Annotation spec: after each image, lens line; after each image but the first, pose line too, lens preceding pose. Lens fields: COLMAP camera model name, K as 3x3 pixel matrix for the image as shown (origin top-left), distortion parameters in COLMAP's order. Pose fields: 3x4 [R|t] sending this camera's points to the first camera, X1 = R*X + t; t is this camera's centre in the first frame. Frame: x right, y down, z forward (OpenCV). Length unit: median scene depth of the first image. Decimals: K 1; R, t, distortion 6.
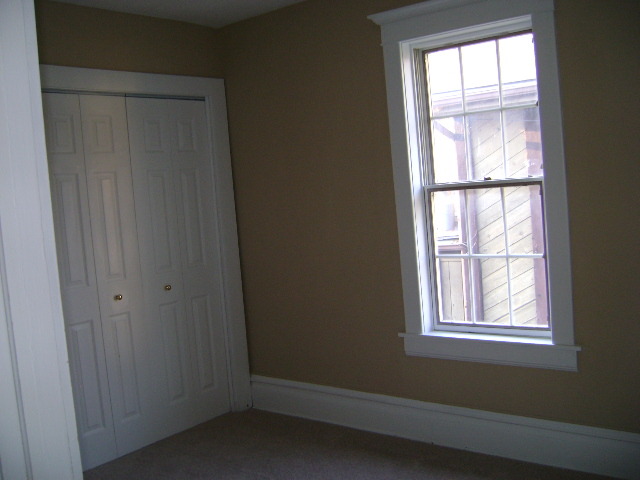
lens RADIAL K [[683.6, 0, 320.8], [0, 683.6, 236.2], [0, 0, 1]] dist [-0.076868, 0.020708]
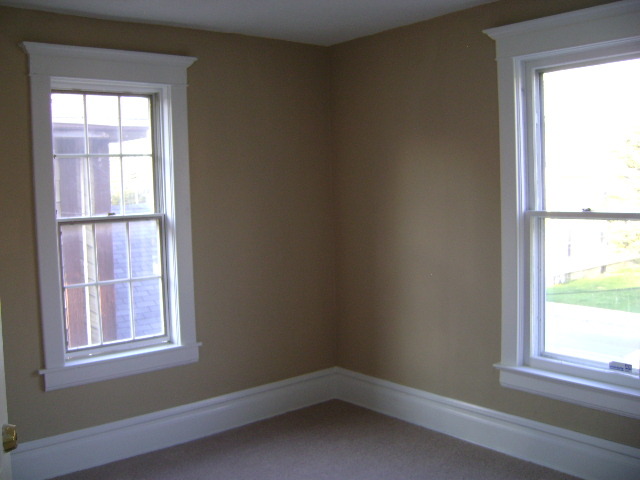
lens RADIAL K [[683.6, 0, 320.8], [0, 683.6, 236.2], [0, 0, 1]] dist [-0.076868, 0.020708]
pose [[0.254485, 0.000107, 0.967077, -0.776480], [0.076562, 0.996859, -0.020258, 0.001223], [-0.964041, 0.079196, 0.253677, 0.382829]]
